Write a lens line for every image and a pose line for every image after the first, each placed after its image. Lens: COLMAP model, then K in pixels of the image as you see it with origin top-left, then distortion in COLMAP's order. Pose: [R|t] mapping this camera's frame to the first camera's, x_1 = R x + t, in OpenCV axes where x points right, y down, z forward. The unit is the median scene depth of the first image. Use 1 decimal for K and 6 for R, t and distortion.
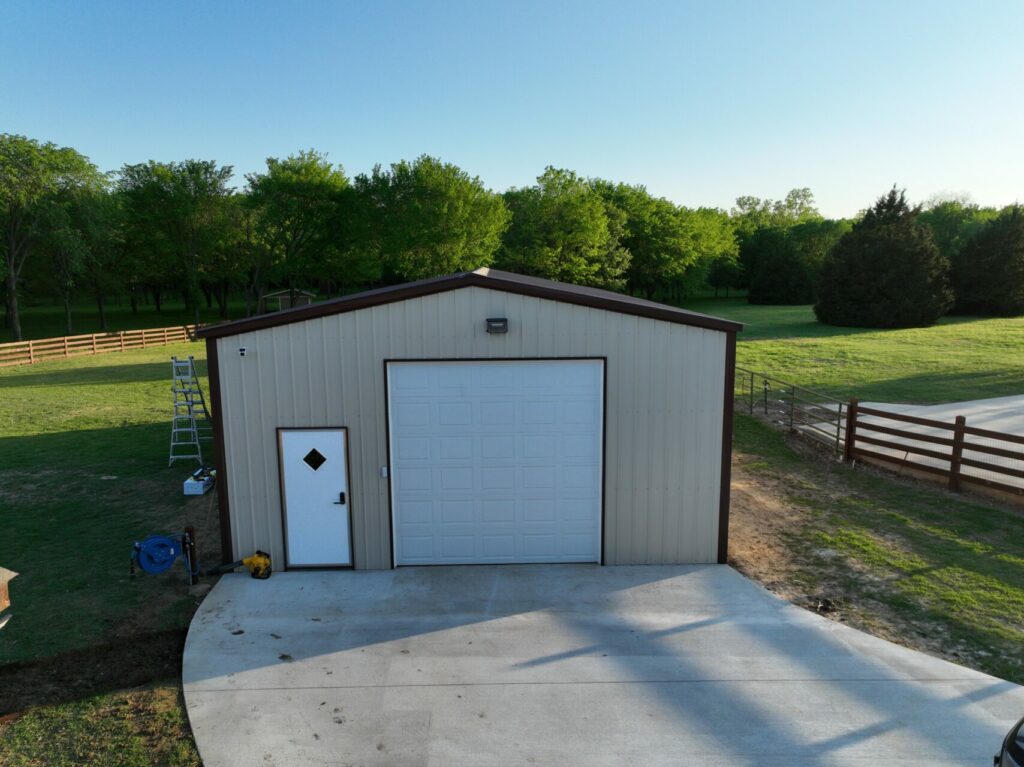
lens RADIAL K [[708.2, 0, 512.0], [0, 708.2, 383.5], [0, 0, 1]] dist [-0.001045, 0.004033]
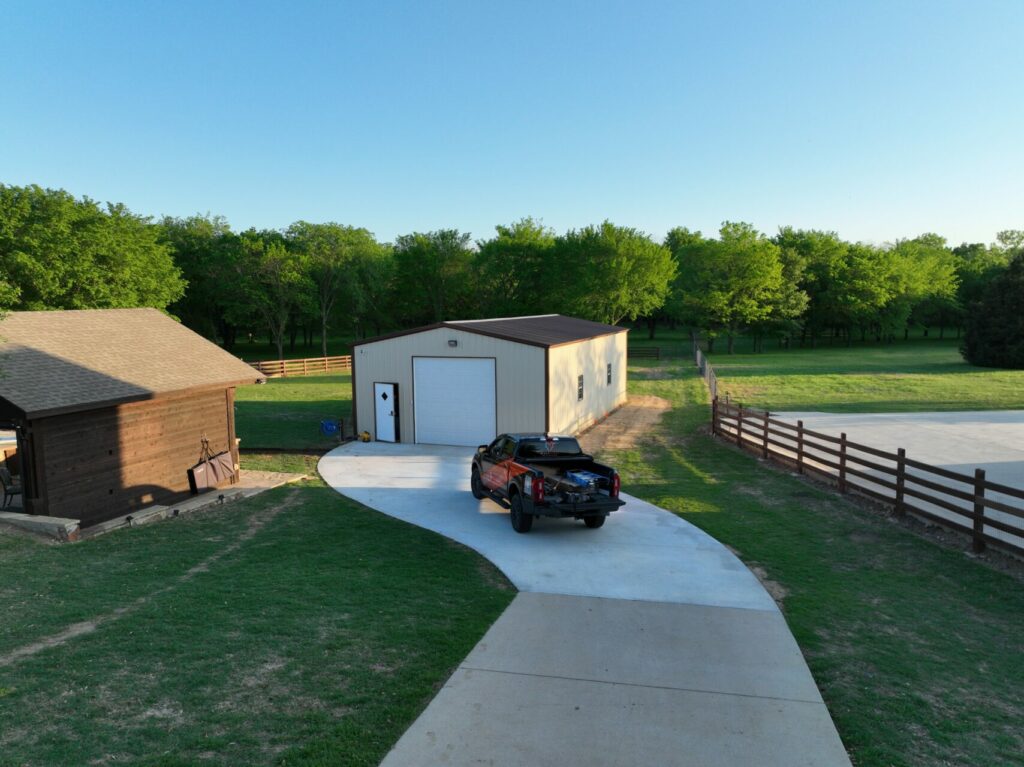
lens RADIAL K [[708.2, 0, 512.0], [0, 708.2, 383.5], [0, 0, 1]] dist [-0.001045, 0.004033]
pose [[0.931426, 0.040224, -0.361700, 0.171368], [-0.058566, 0.997486, -0.039888, 0.023031], [0.359187, 0.058336, 0.931441, -0.193661]]
